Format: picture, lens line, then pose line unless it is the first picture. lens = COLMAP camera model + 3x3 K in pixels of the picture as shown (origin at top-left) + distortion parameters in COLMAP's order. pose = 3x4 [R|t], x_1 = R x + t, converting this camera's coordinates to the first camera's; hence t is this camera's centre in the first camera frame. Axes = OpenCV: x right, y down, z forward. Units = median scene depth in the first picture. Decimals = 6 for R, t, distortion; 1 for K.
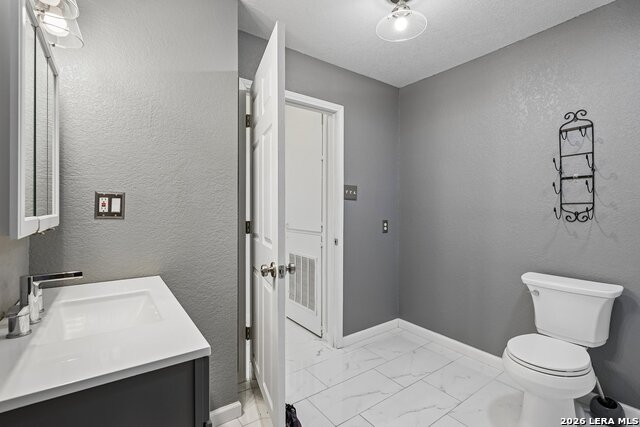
lens RADIAL K [[292.3, 0, 320.1], [0, 292.3, 211.2], [0, 0, 1]] dist [-0.011182, 0.006640]
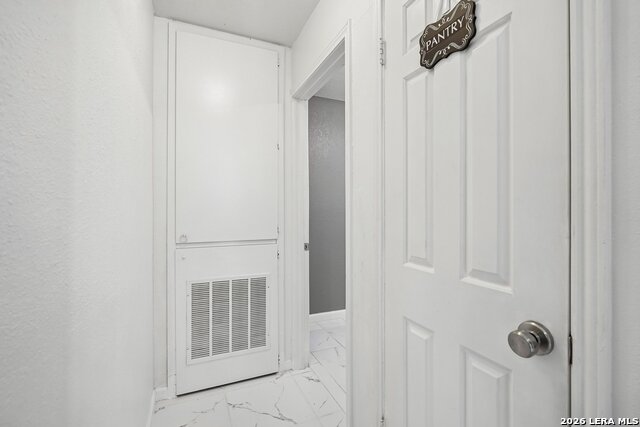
lens RADIAL K [[292.3, 0, 318.1], [0, 292.3, 210.8], [0, 0, 1]] dist [-0.011182, 0.006640]
pose [[0.208257, -0.011171, 0.978010, -0.706521], [0.000036, 0.999935, 0.011414, -0.010808], [-0.978074, -0.002342, 0.208243, 0.701451]]
